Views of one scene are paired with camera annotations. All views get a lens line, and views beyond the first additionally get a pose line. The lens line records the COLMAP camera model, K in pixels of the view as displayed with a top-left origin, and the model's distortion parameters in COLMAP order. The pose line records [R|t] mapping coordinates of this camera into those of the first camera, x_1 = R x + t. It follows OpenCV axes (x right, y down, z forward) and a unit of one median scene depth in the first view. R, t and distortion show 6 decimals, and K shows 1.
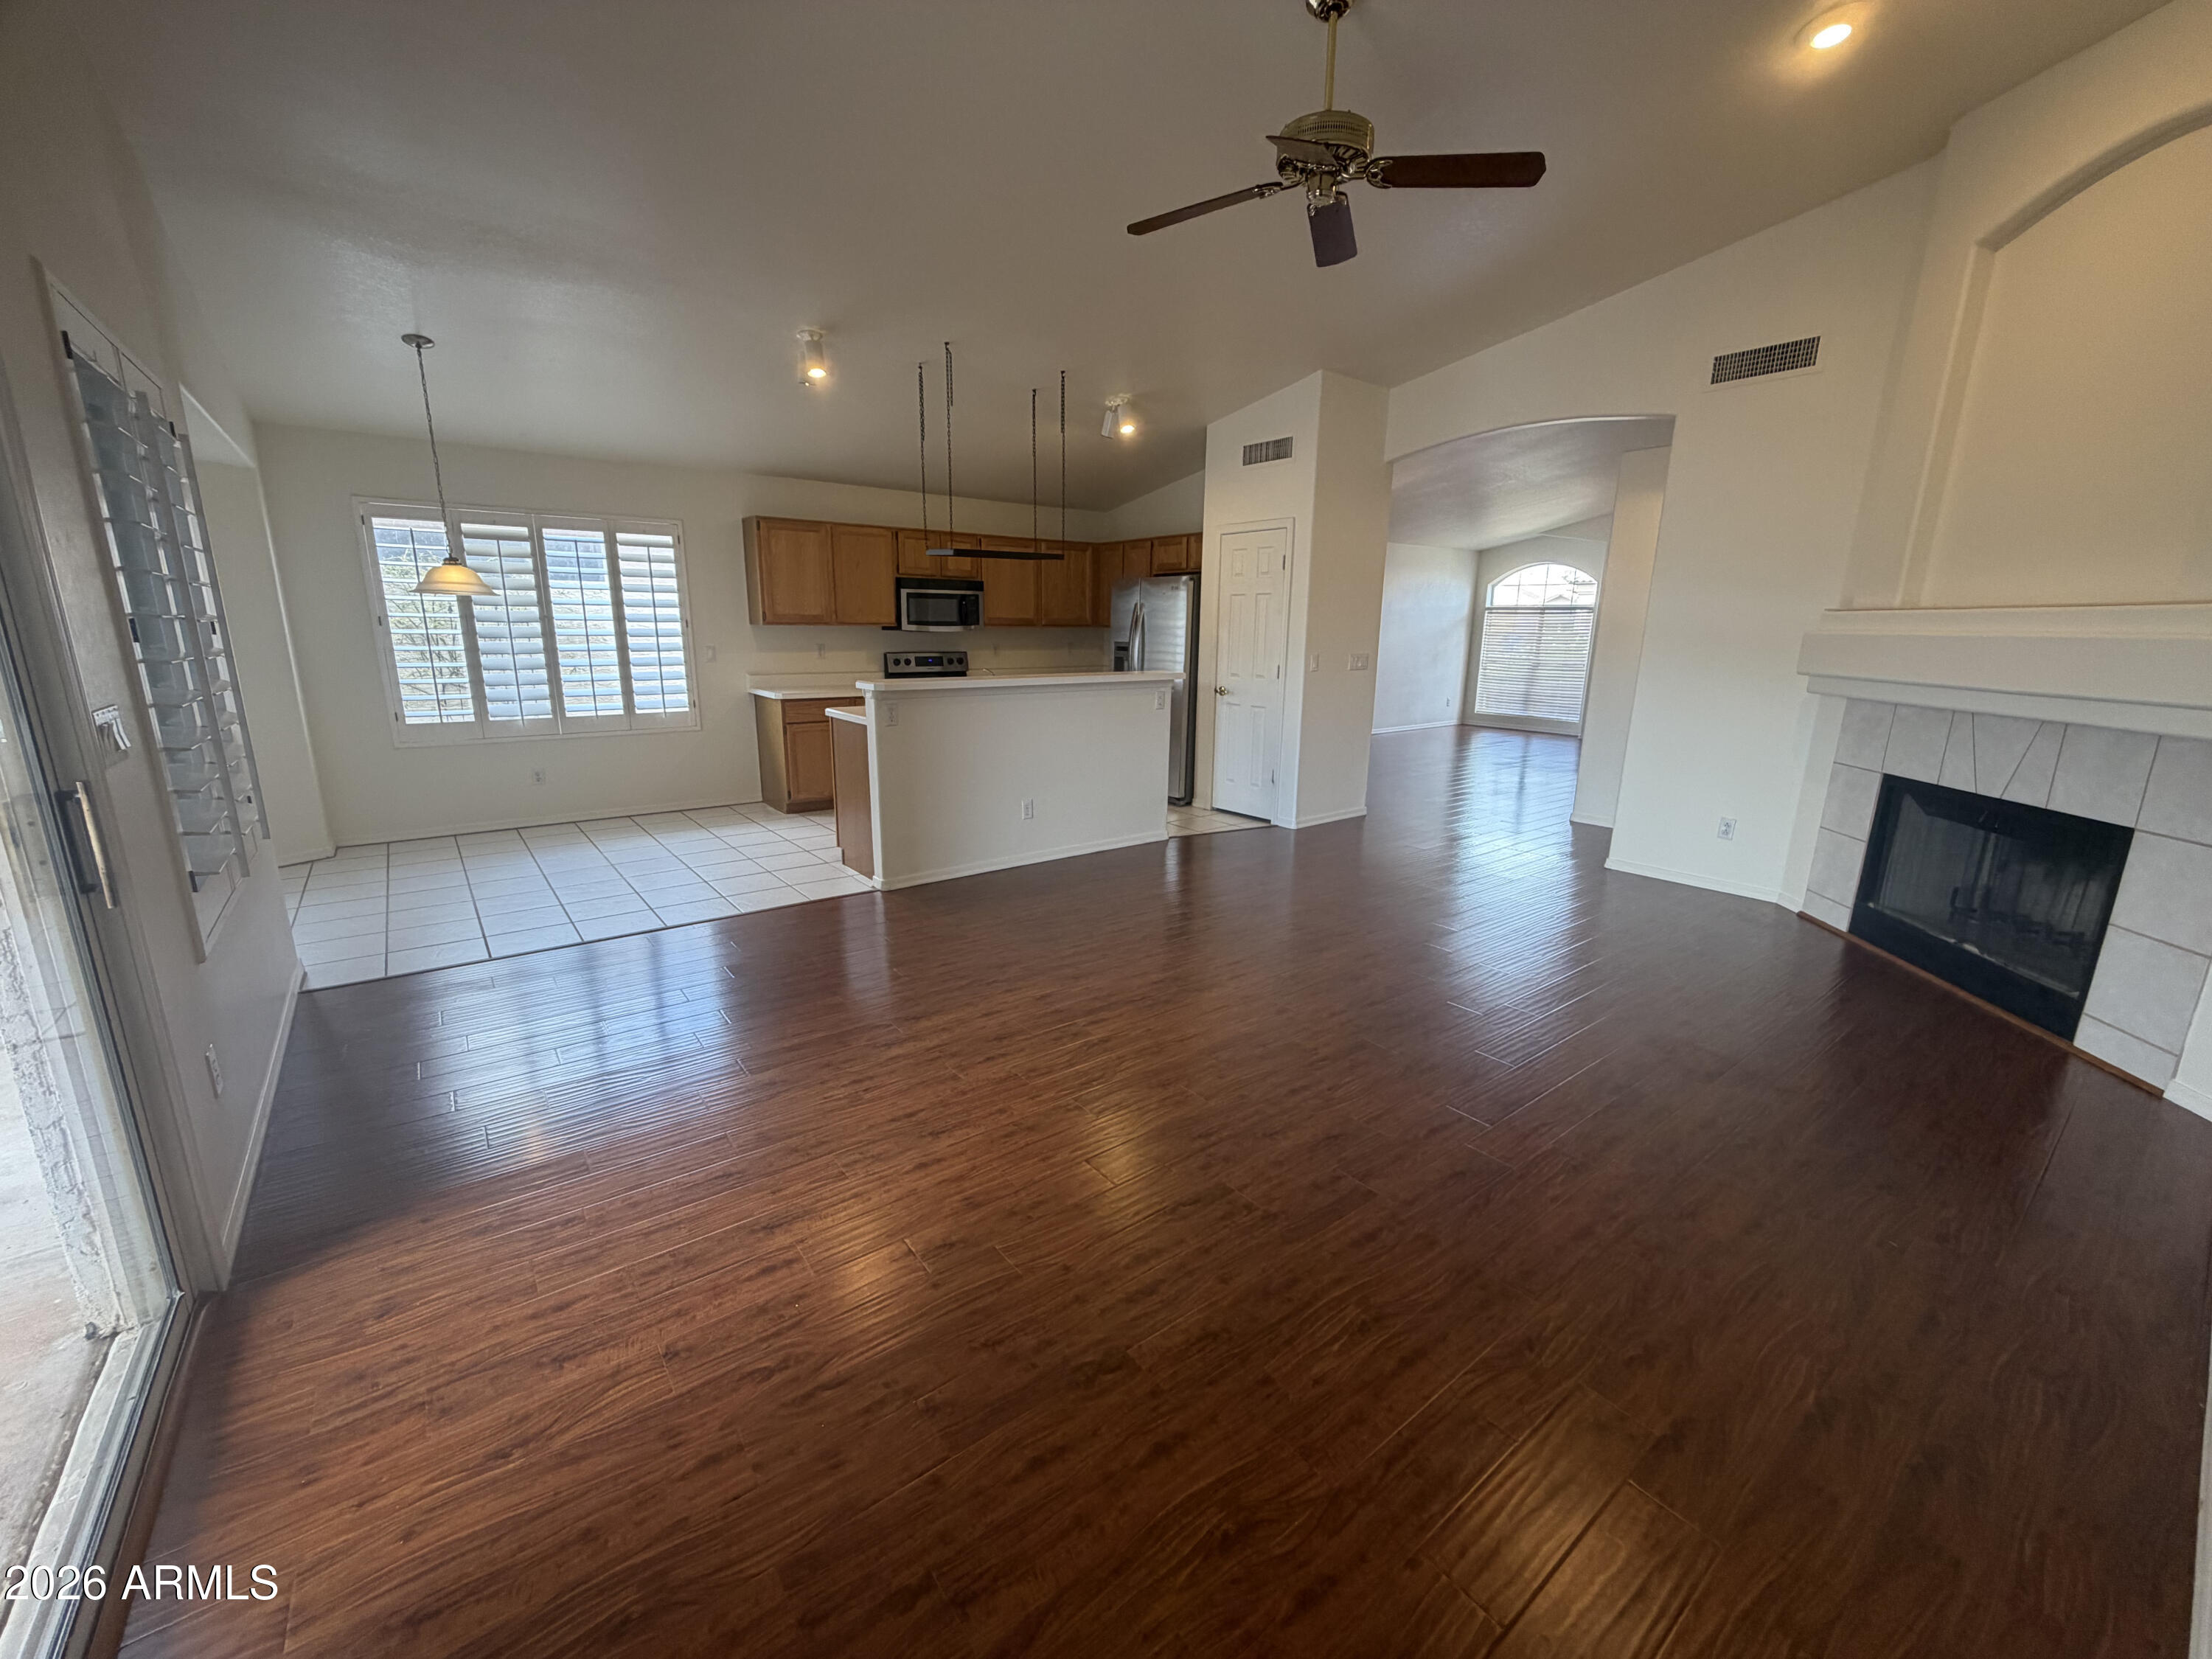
lens RADIAL K [[884.0, 0, 1098.6], [0, 884.0, 832.6], [0, 0, 1]] dist [-0.001228, 0.000469]
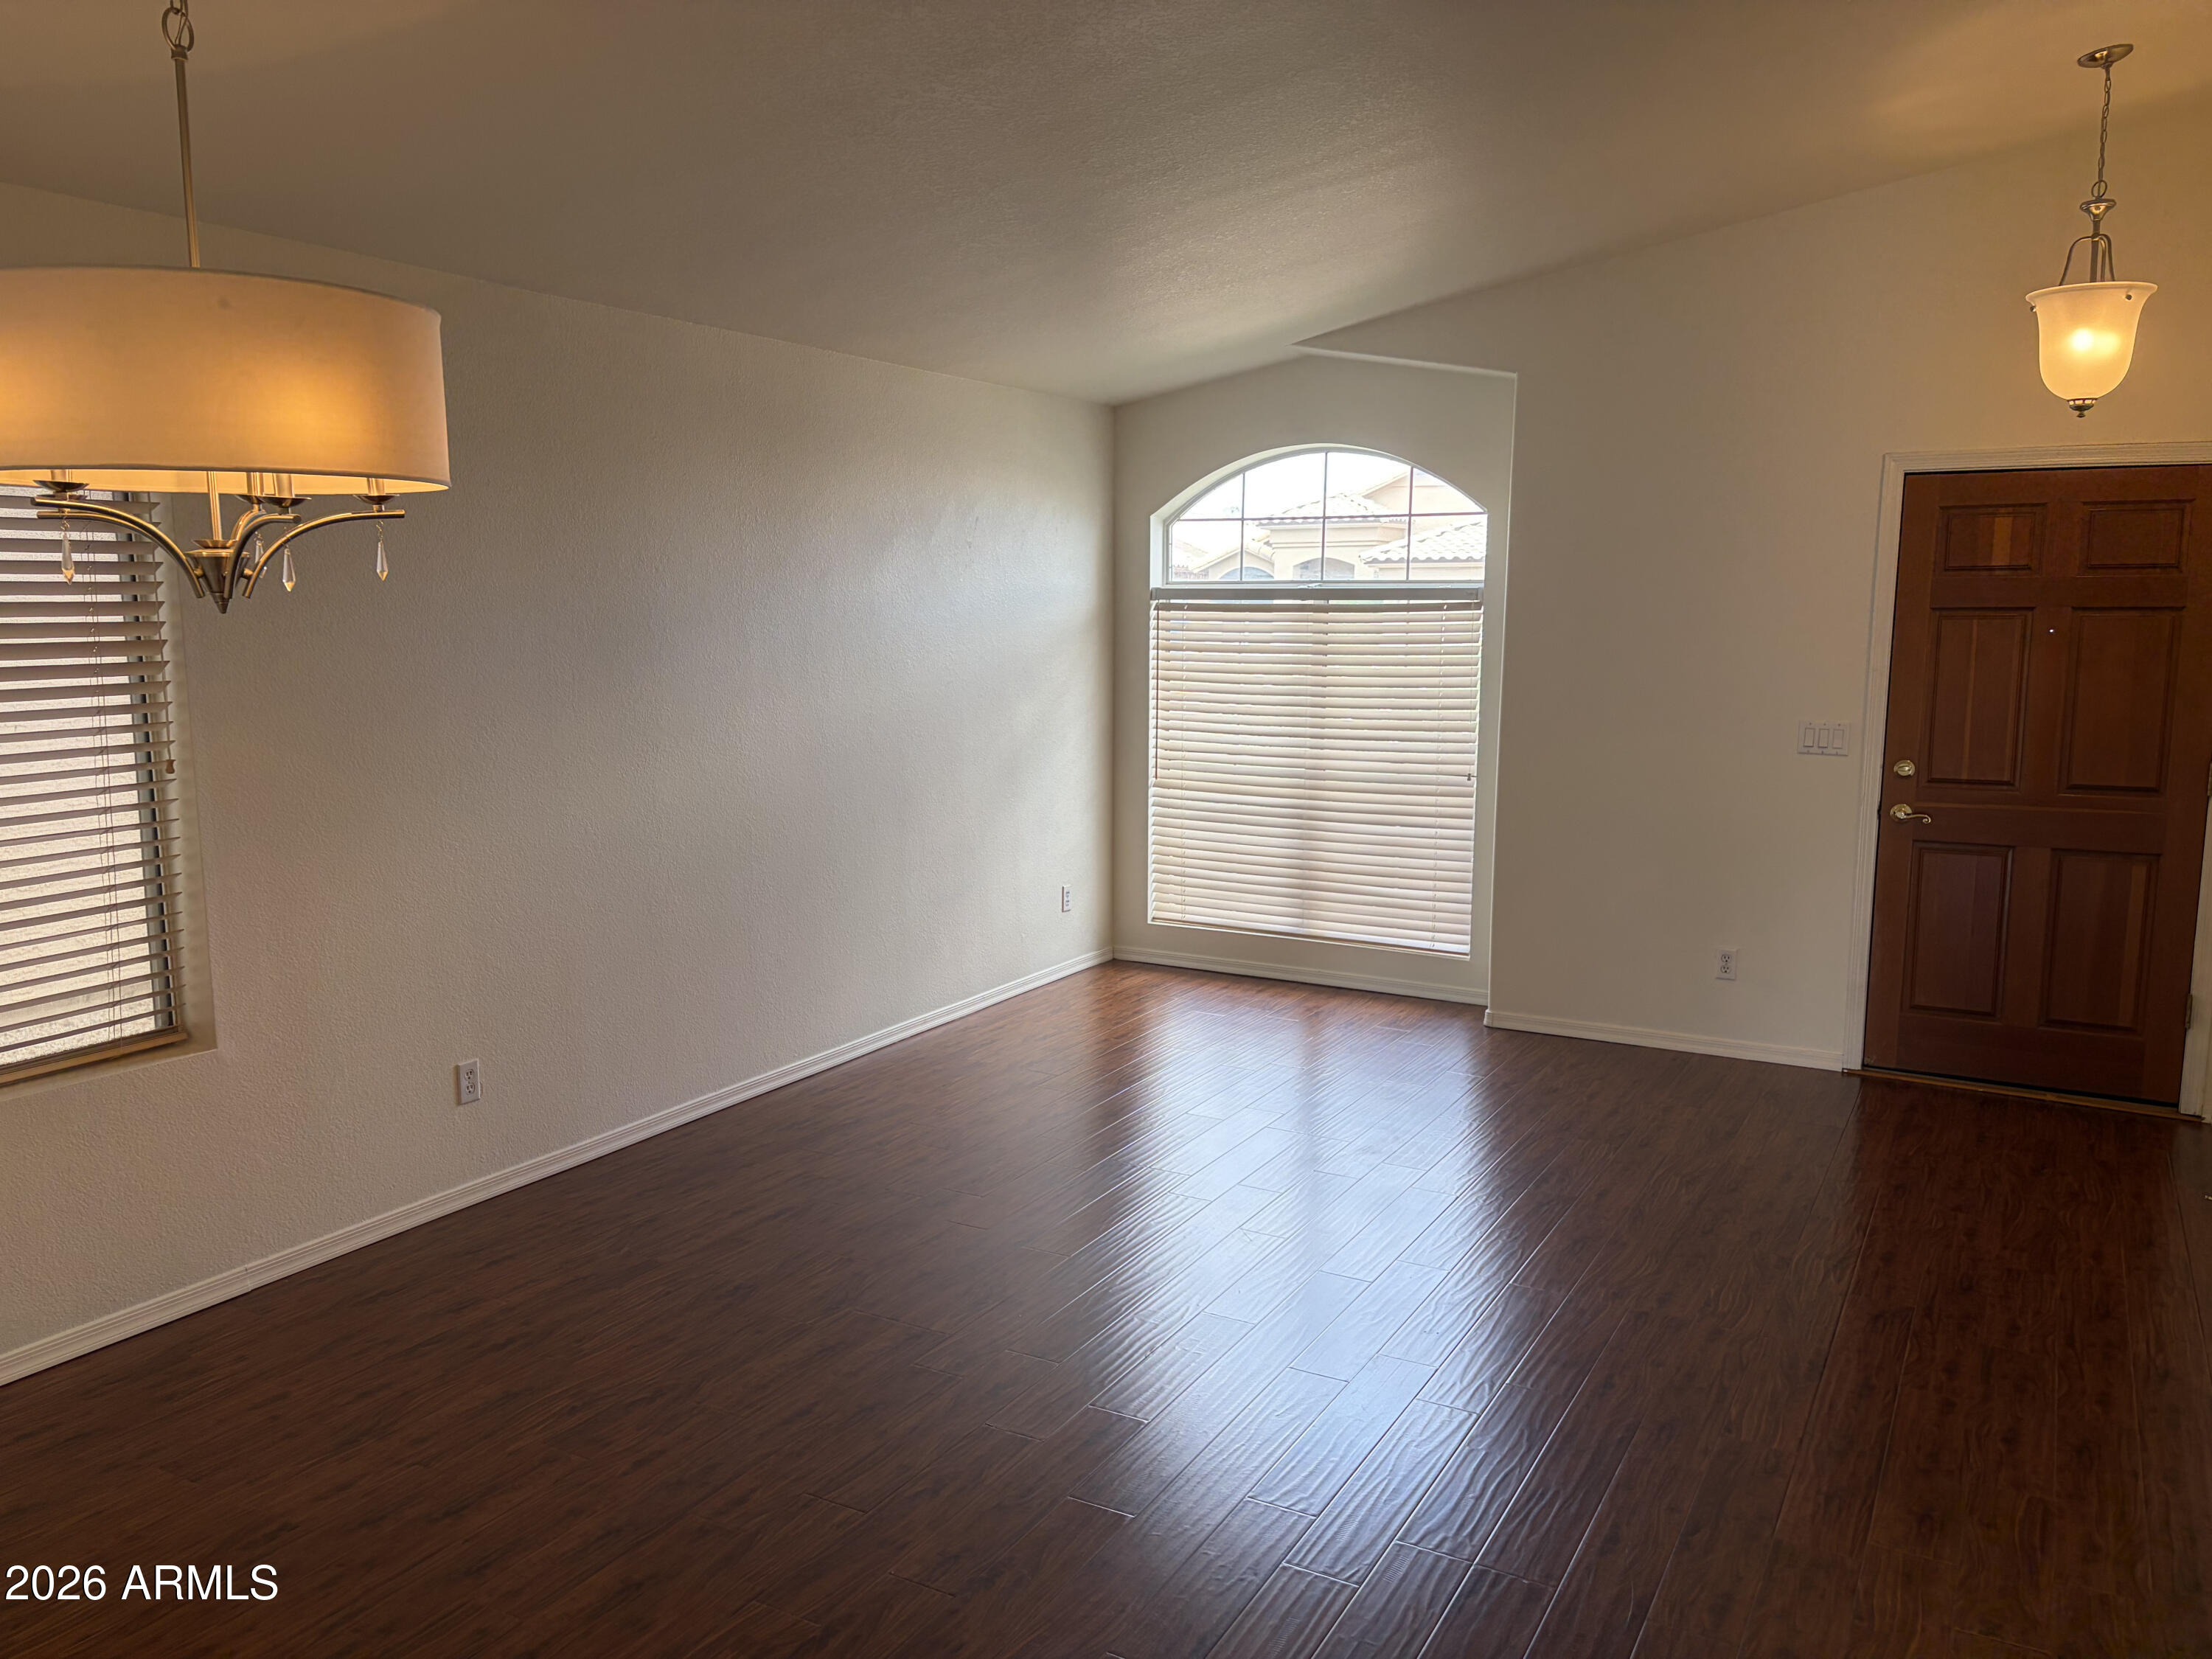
lens RADIAL K [[1676.1, 0, 1105.1], [0, 1676.1, 834.0], [0, 0, 1]] dist [0.025946, -0.007107]
pose [[0.928953, -0.052139, 0.366508, 0.419095], [0.086326, 0.993248, -0.077504, -0.257179], [-0.359993, 0.103637, 0.927181, 0.968097]]
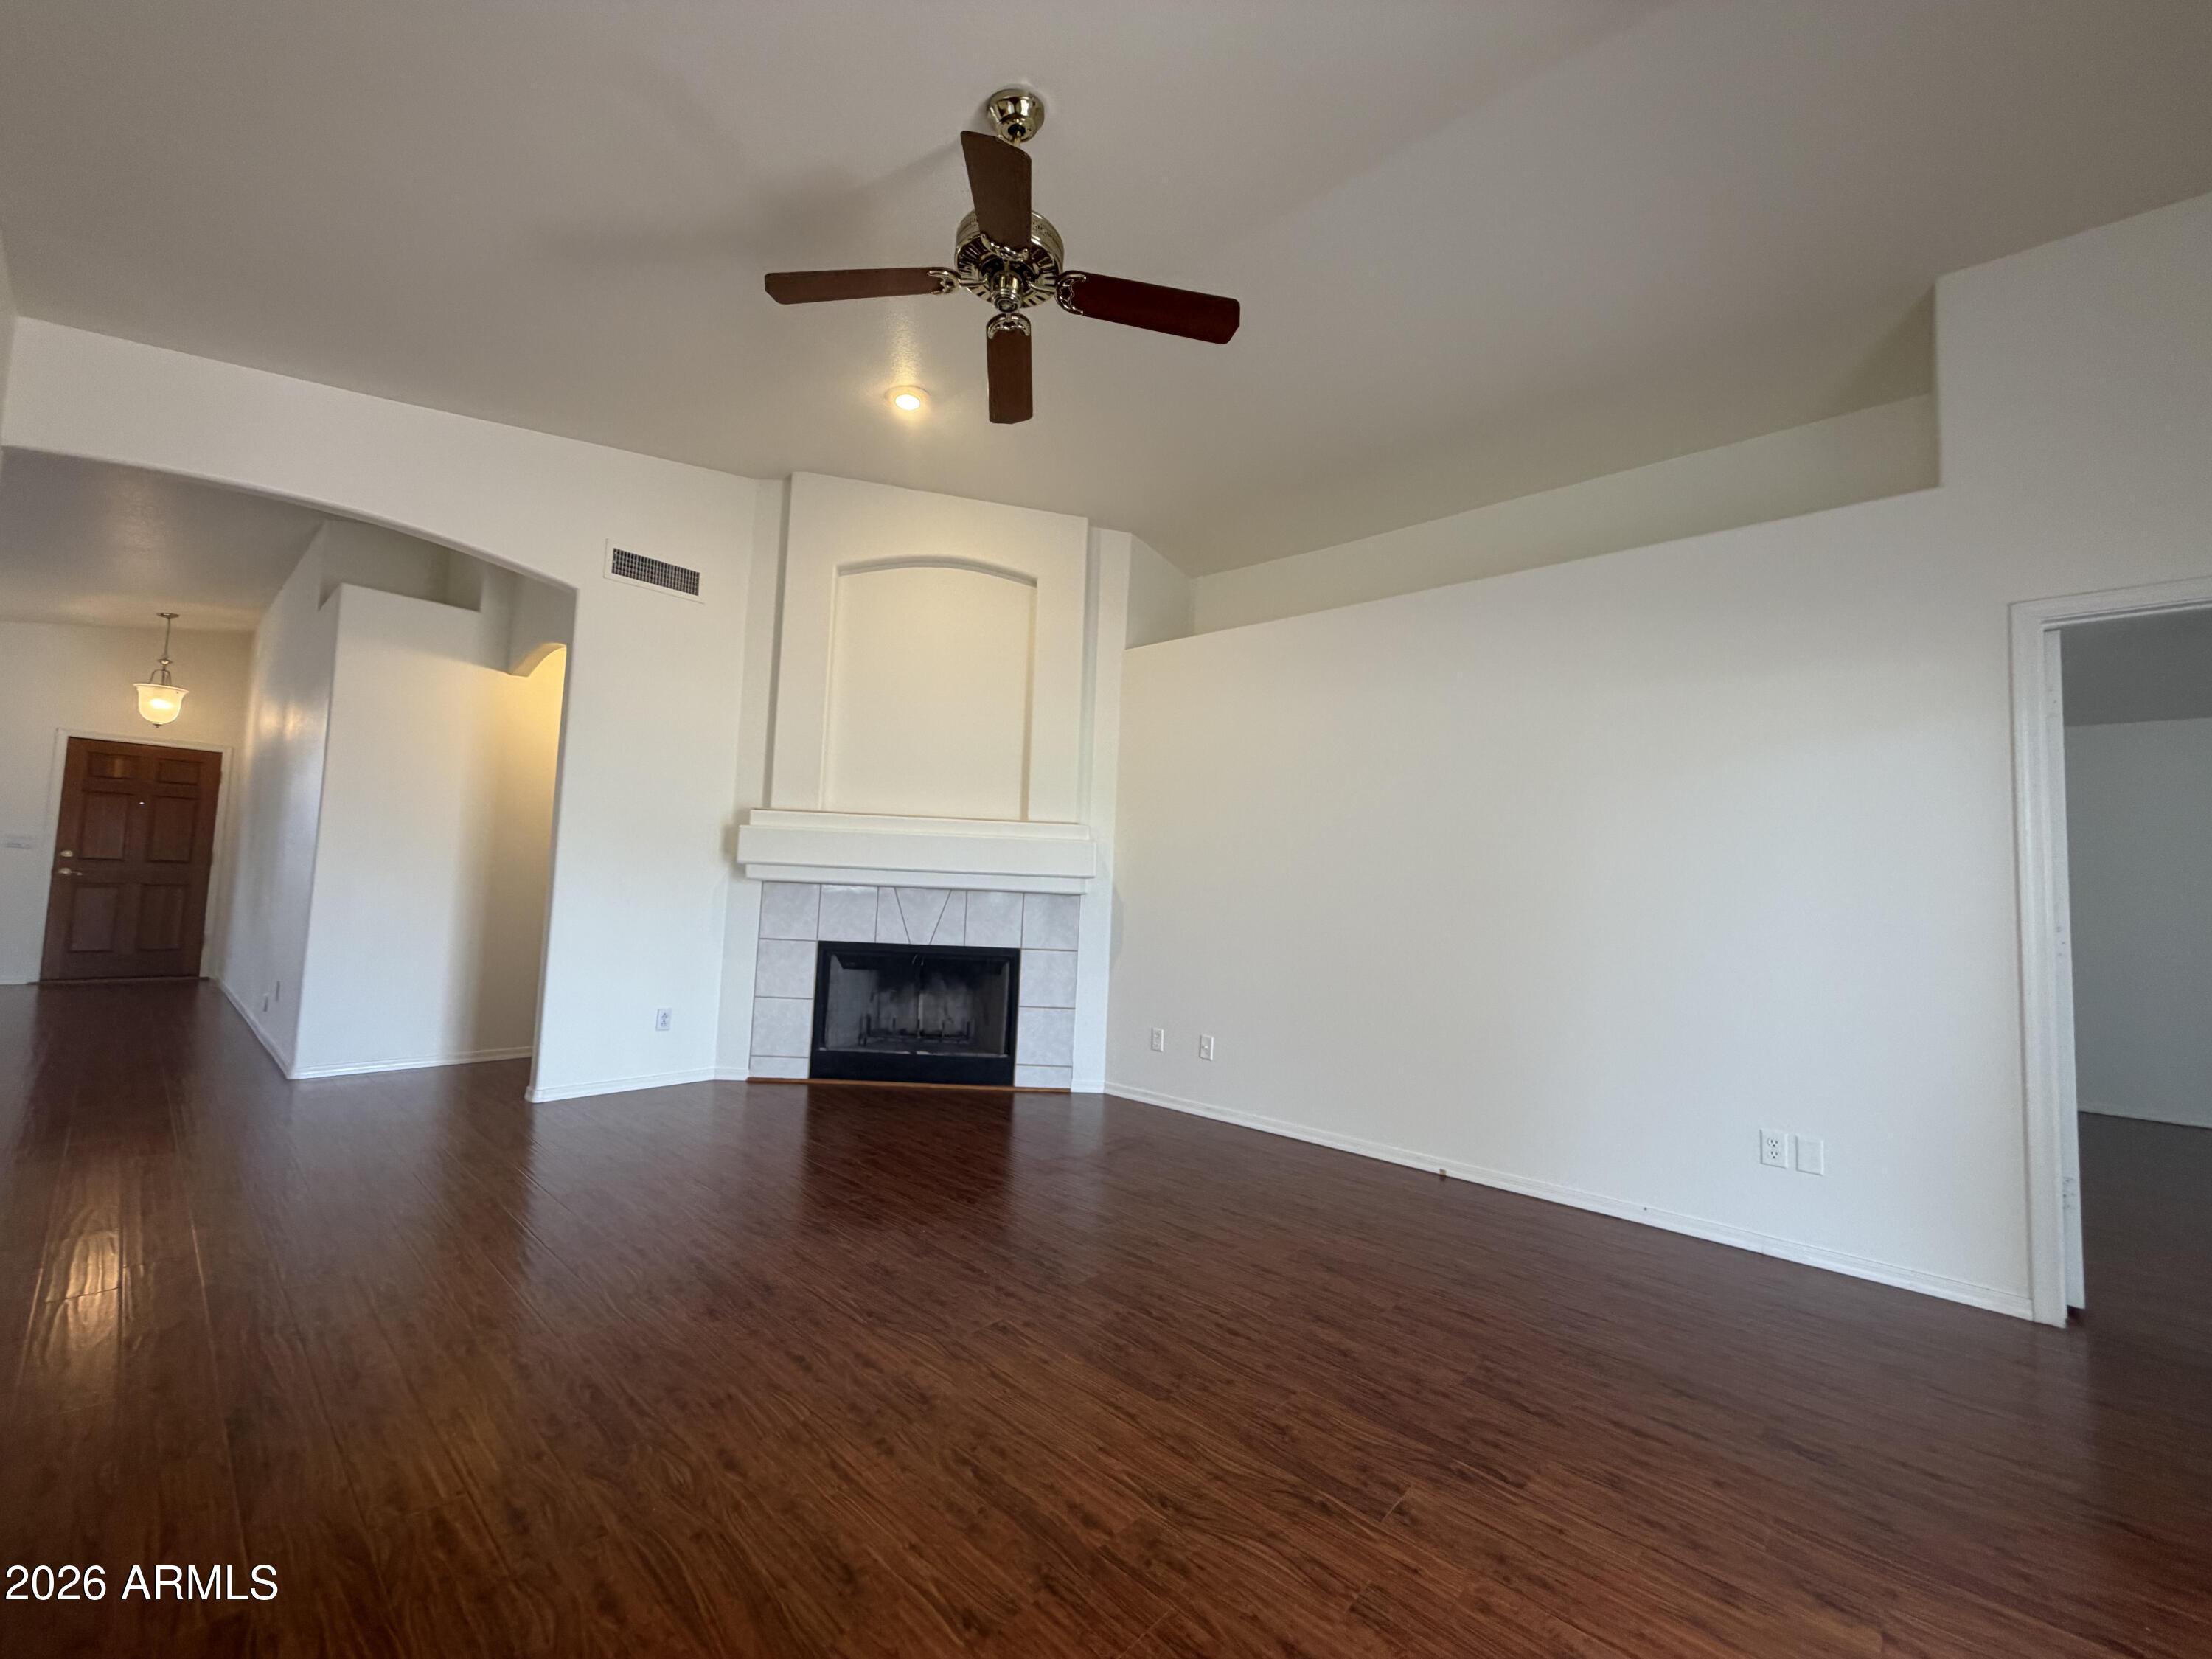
lens RADIAL K [[884.0, 0, 1103.9], [0, 884.0, 829.4], [0, 0, 1]] dist [-0.001228, 0.000469]
pose [[-0.175709, 0.048723, 0.983236, -0.260751], [0.184915, 0.982630, -0.015648, -0.080538], [-0.966919, 0.179066, -0.181667, 0.513293]]
